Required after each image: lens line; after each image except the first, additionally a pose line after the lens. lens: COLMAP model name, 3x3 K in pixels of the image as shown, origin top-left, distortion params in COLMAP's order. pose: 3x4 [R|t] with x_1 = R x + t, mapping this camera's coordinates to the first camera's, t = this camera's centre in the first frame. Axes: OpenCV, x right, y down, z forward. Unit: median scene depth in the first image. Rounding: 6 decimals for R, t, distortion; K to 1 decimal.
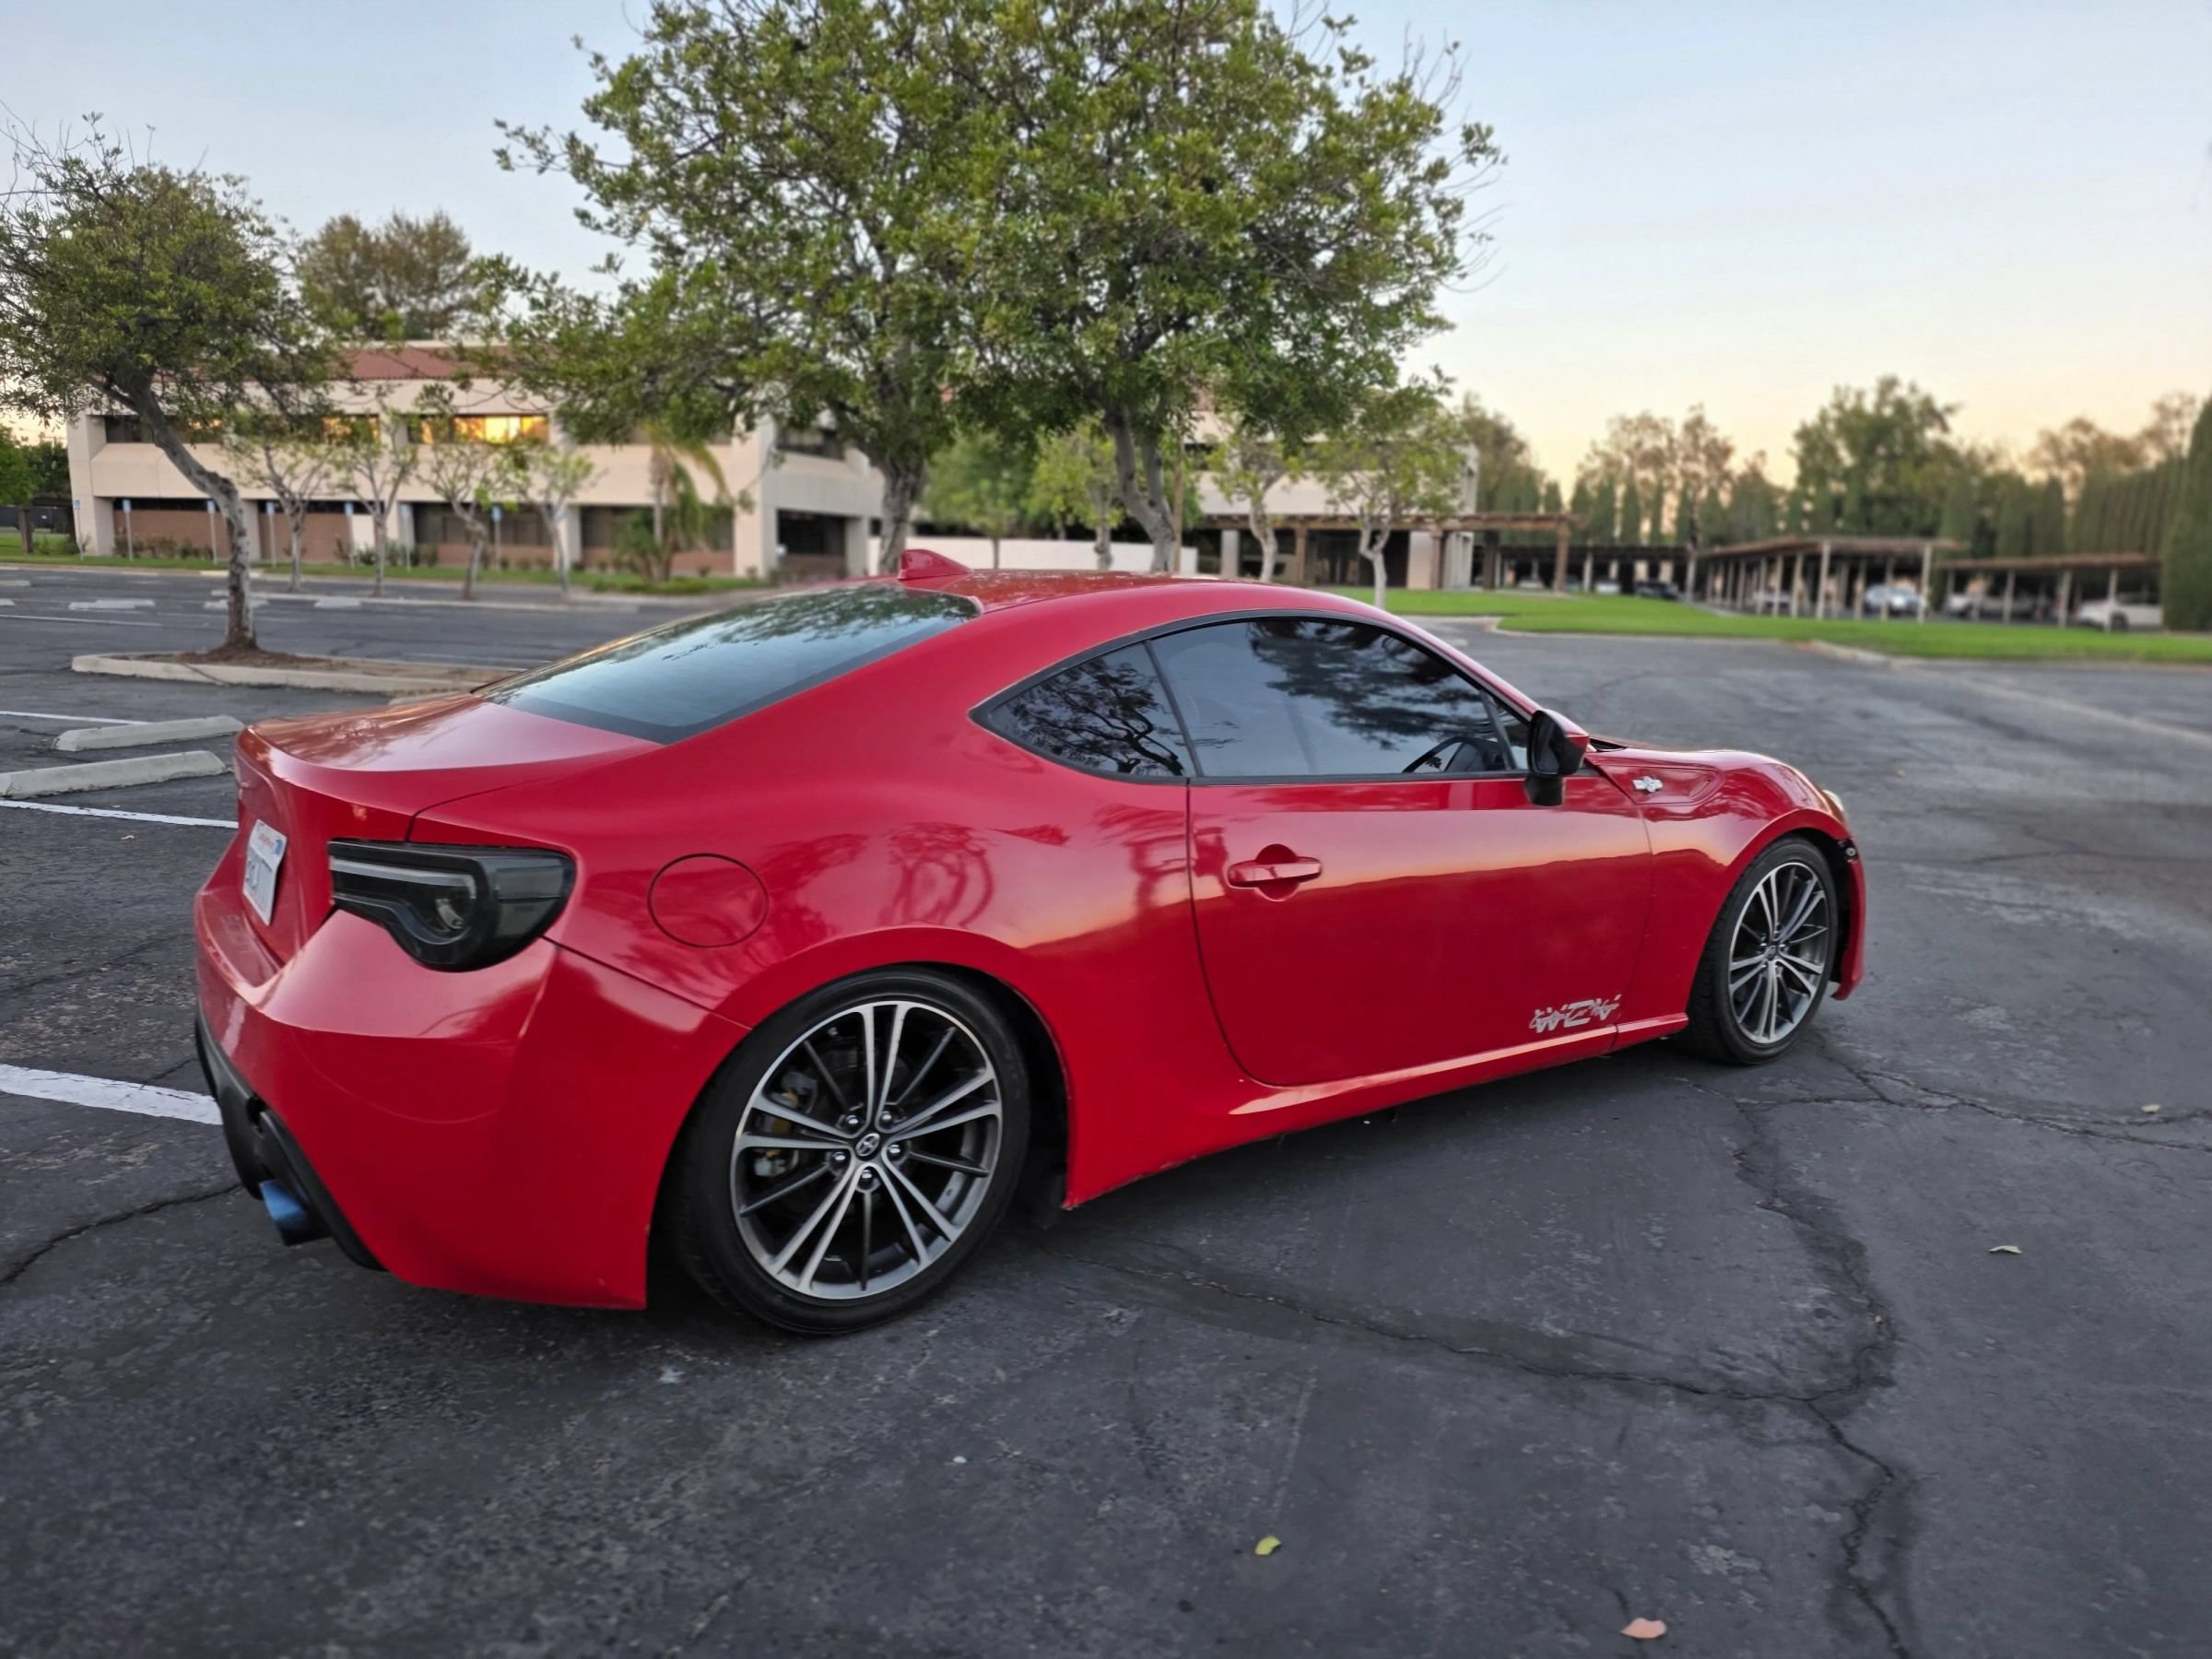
lens RADIAL K [[1471.1, 0, 1082.0], [0, 1471.1, 822.0], [0, 0, 1]] dist [0.070458, -0.055655]
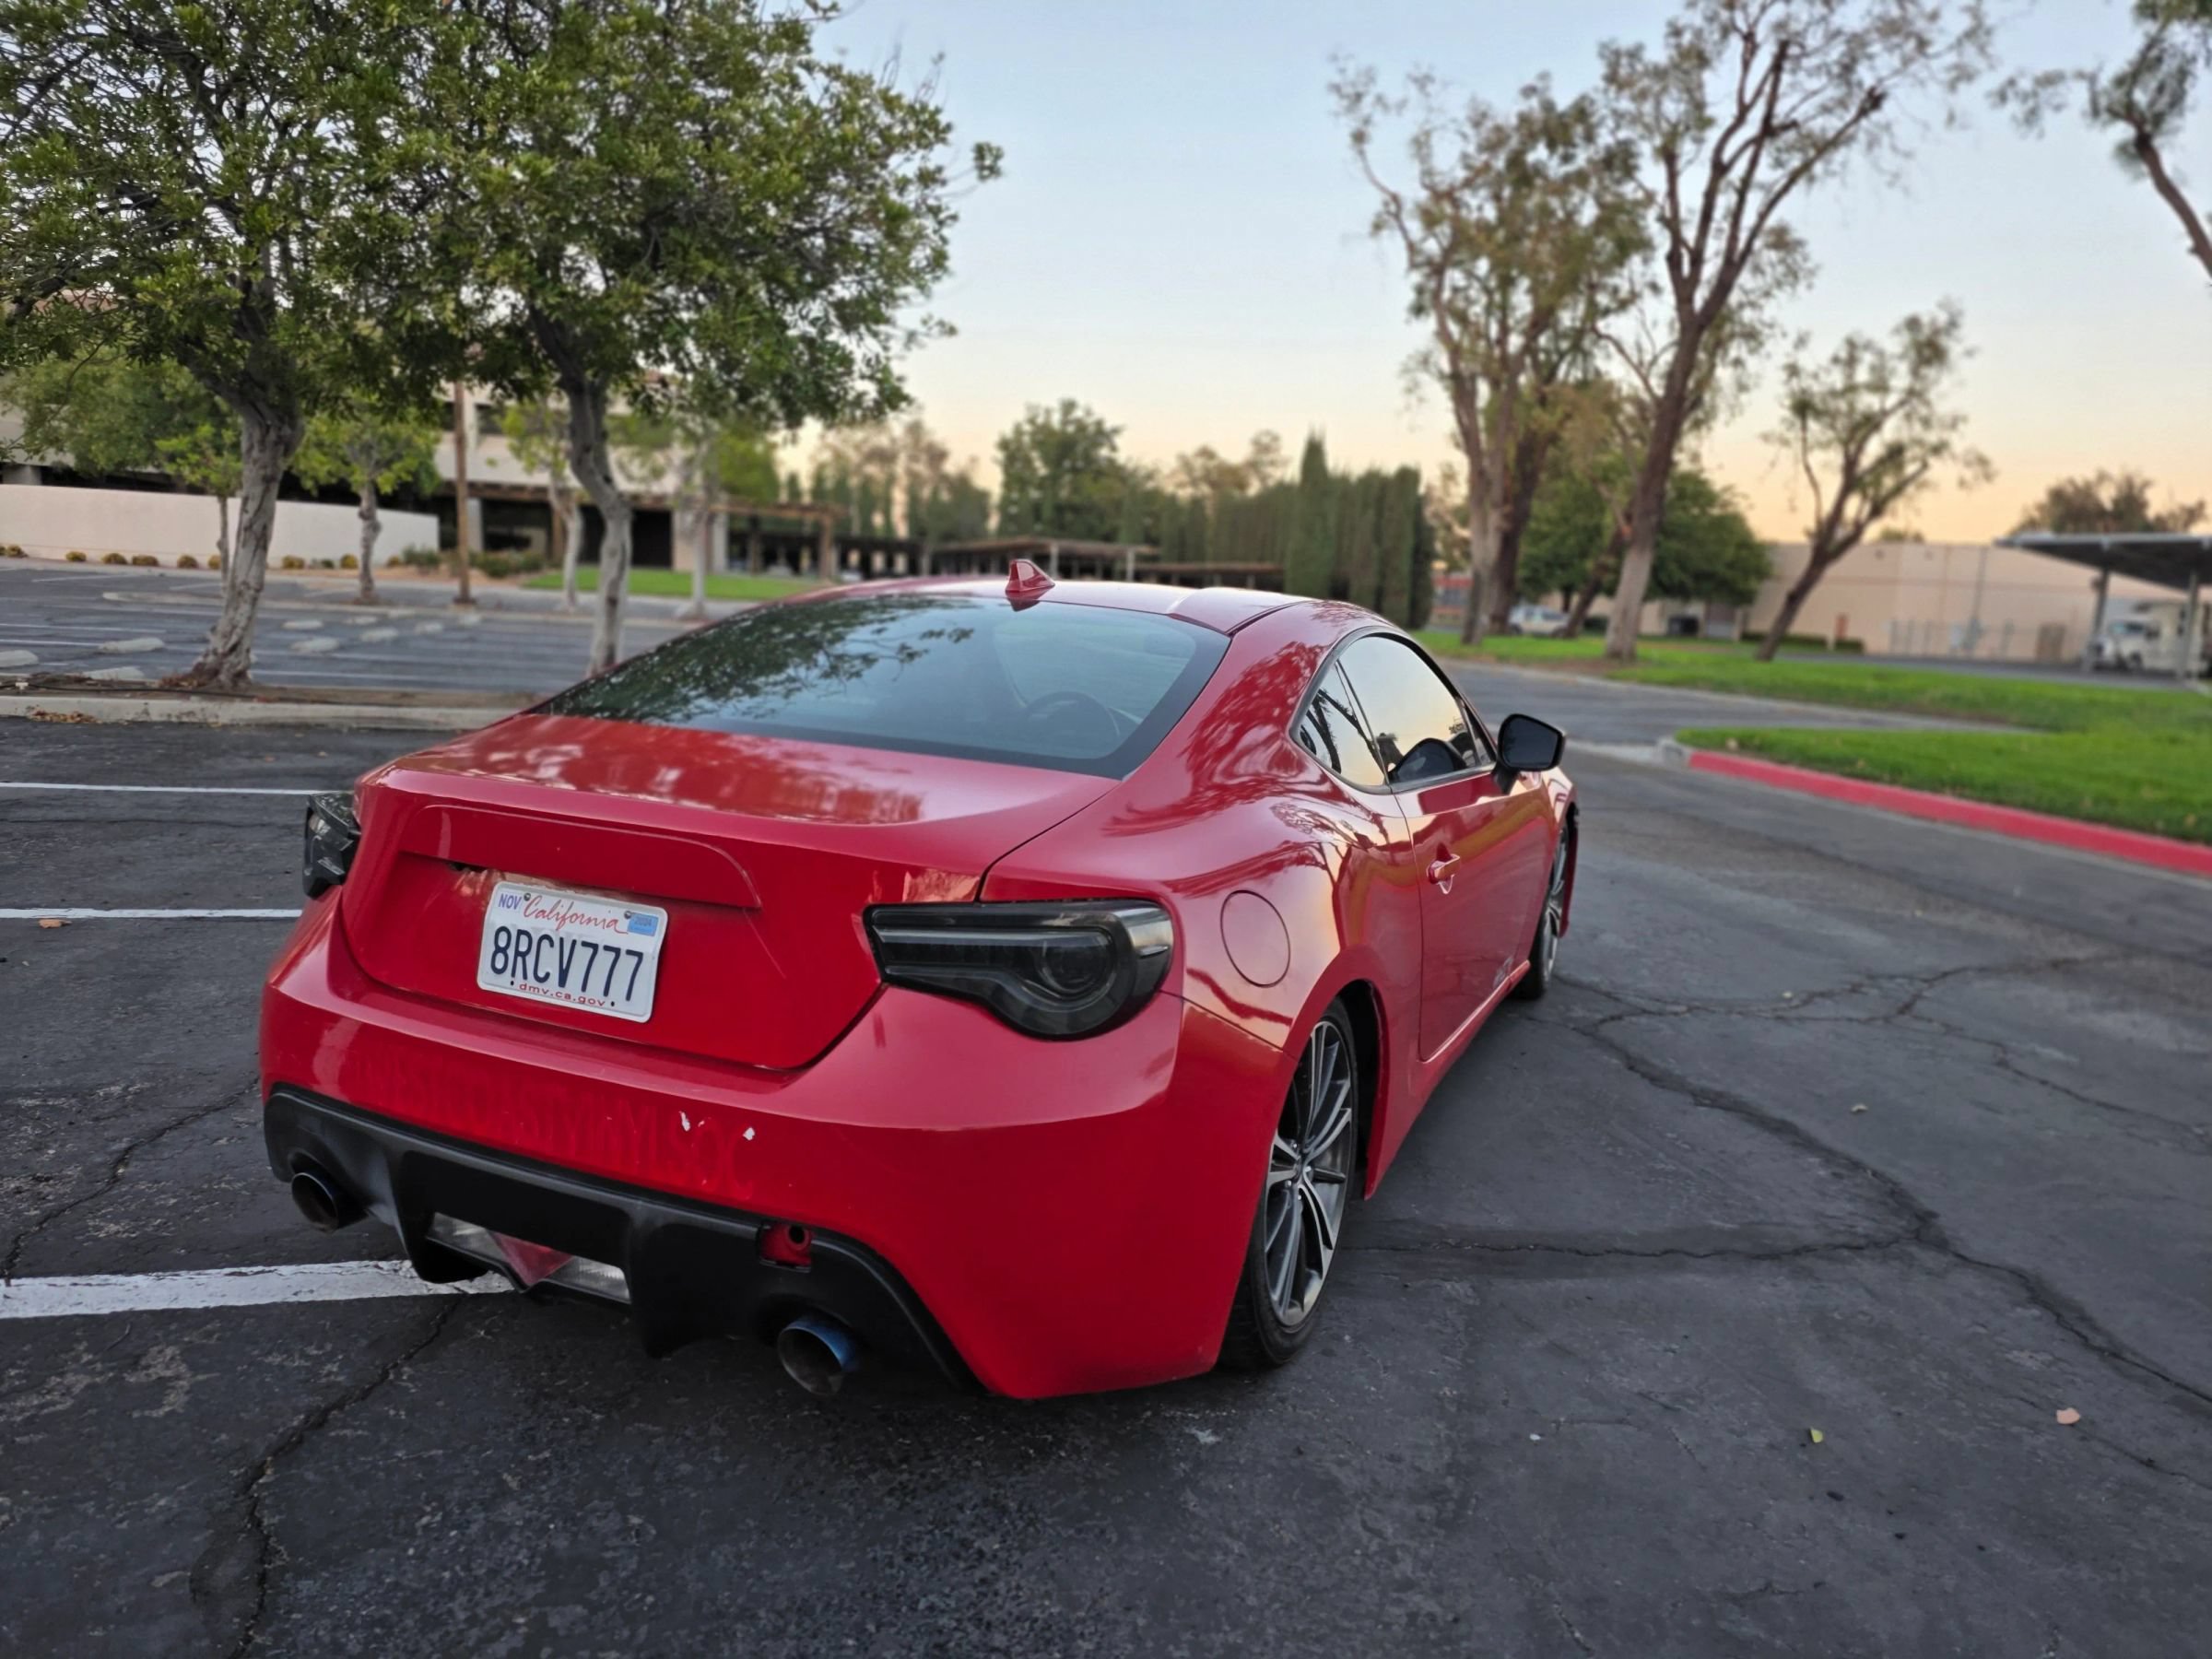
lens RADIAL K [[1471.6, 0, 1078.6], [0, 1471.6, 834.5], [0, 0, 1]] dist [0.071006, -0.056916]
pose [[0.874101, -0.059555, 0.482079, -0.449662], [0.050036, 0.998215, 0.032593, -0.028430], [-0.483160, -0.004368, 0.875521, 0.116543]]
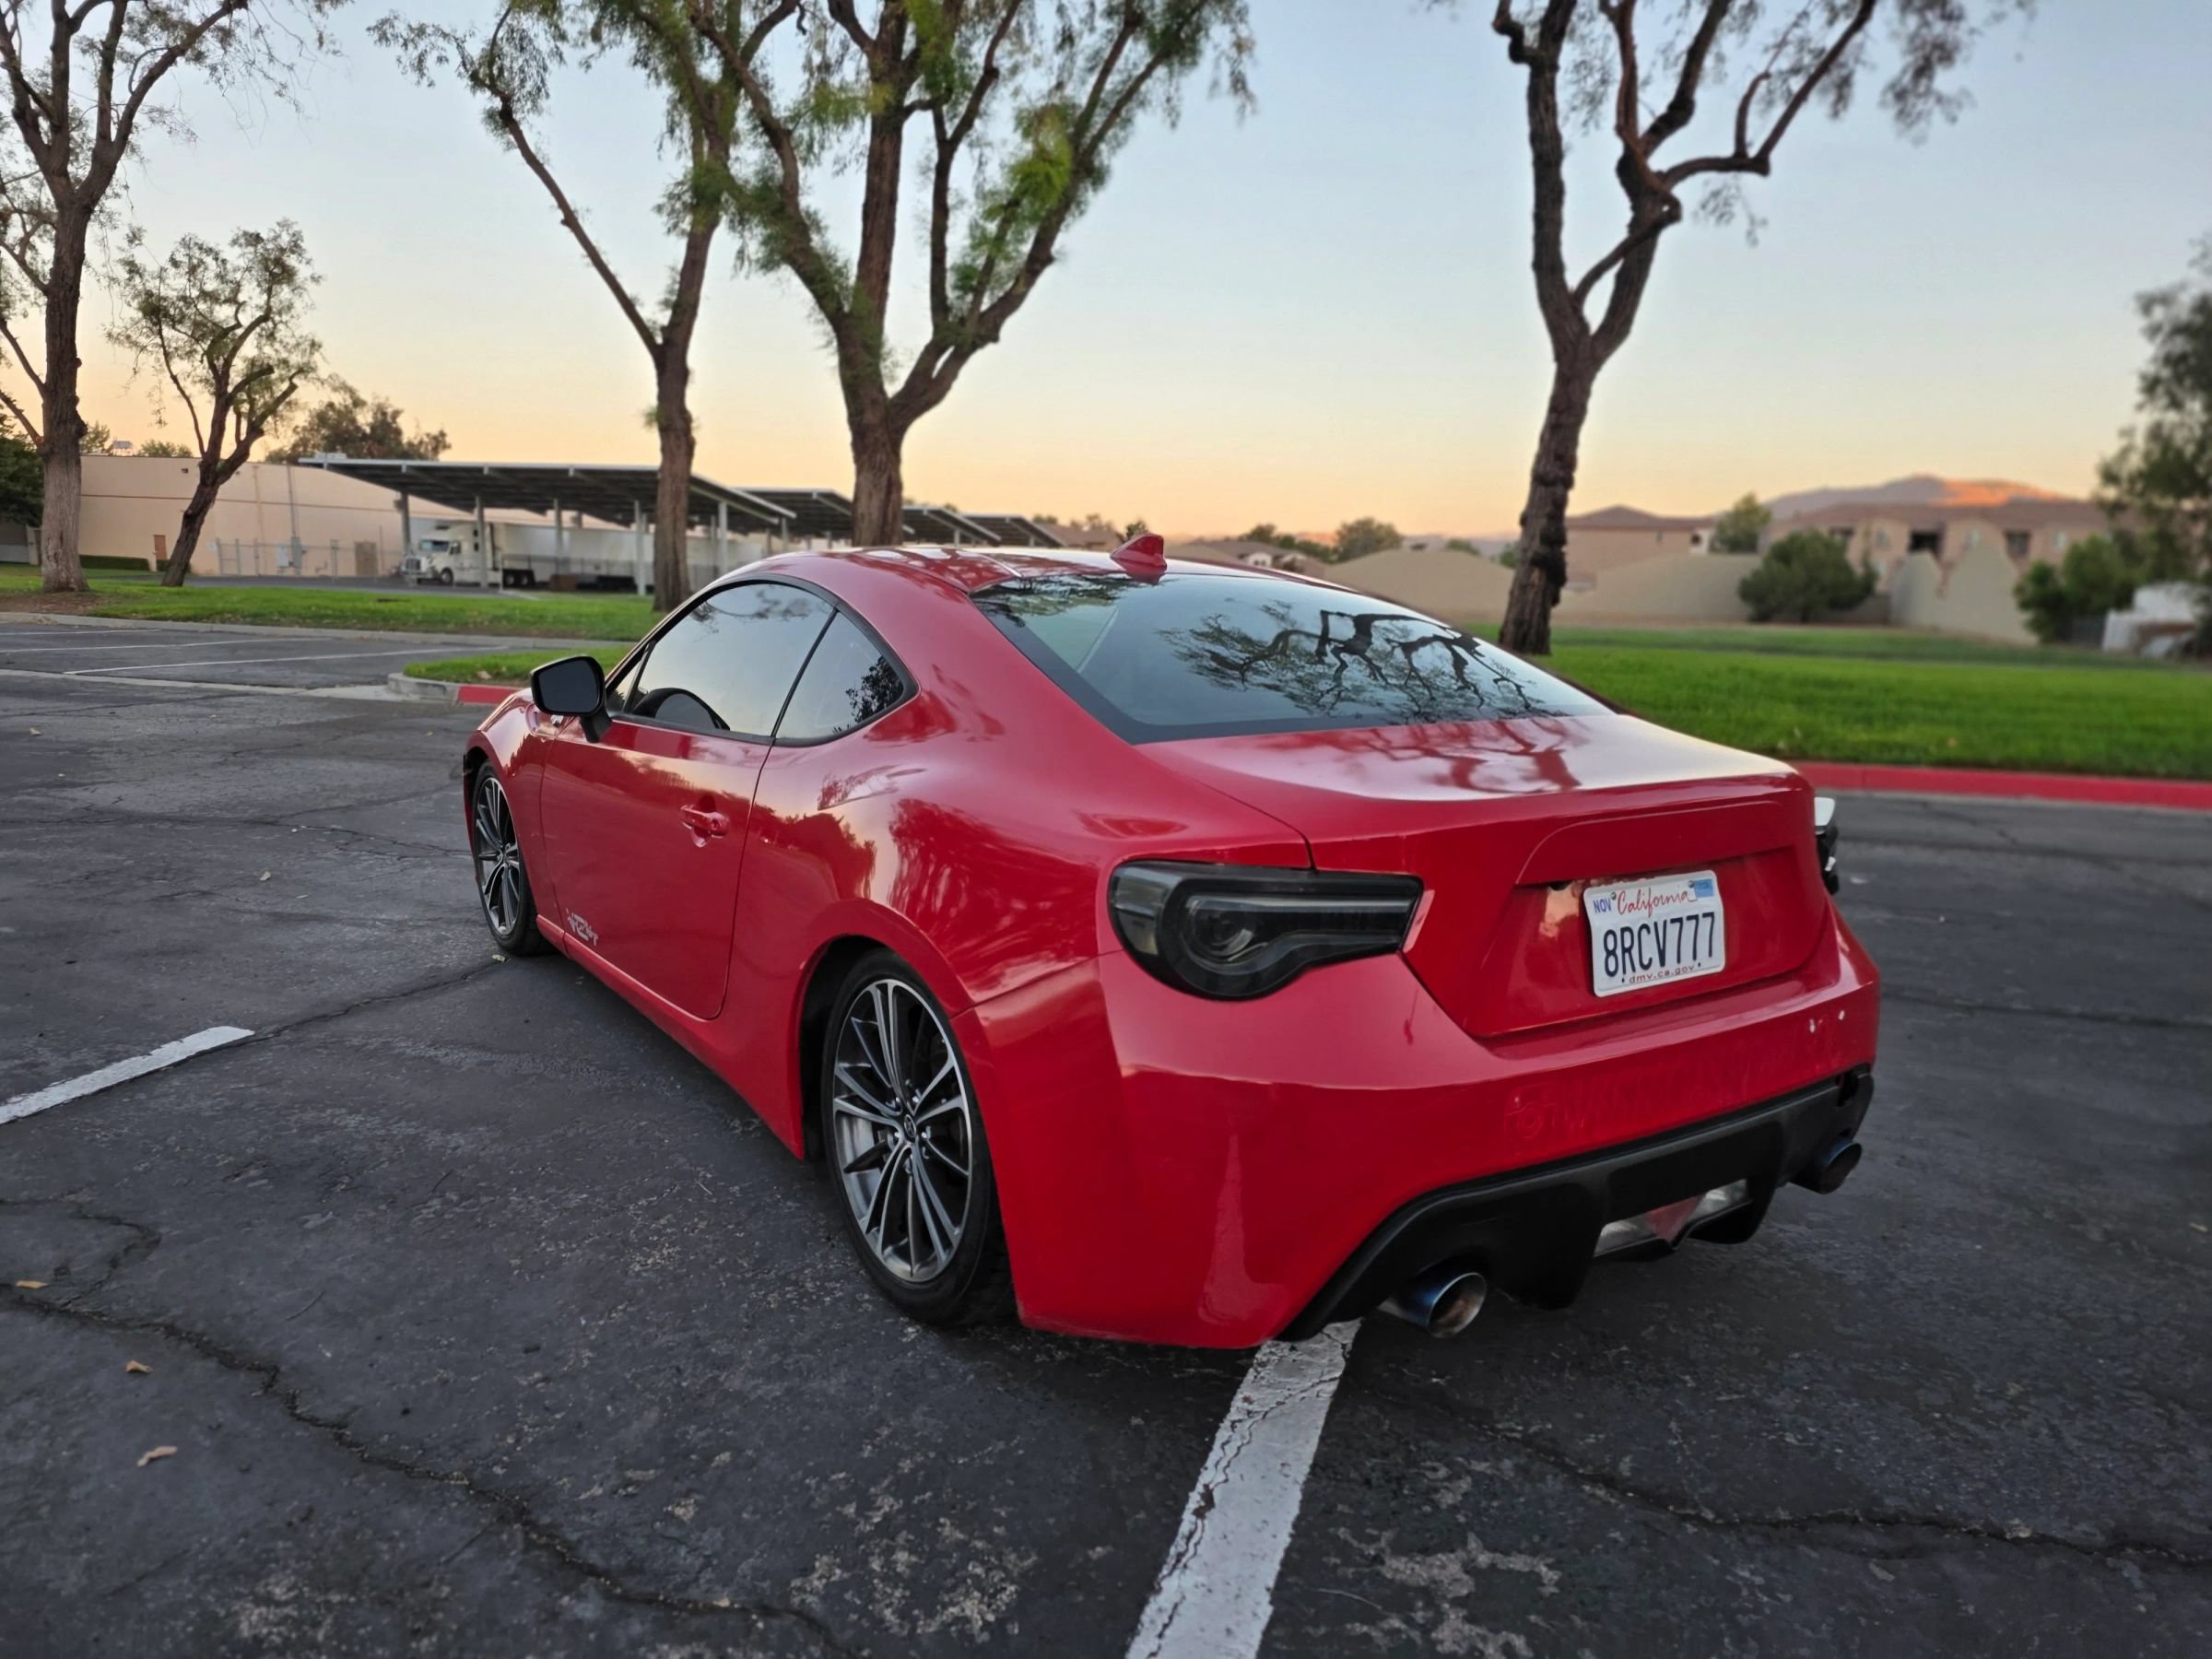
lens RADIAL K [[1467.5, 0, 1093.6], [0, 1467.5, 845.0], [0, 0, 1]] dist [0.069348, -0.054506]
pose [[0.008270, -0.203287, 0.979084, -0.891464], [0.137796, 0.970009, 0.200239, -0.148492], [-0.990426, 0.133258, 0.036034, 0.834788]]
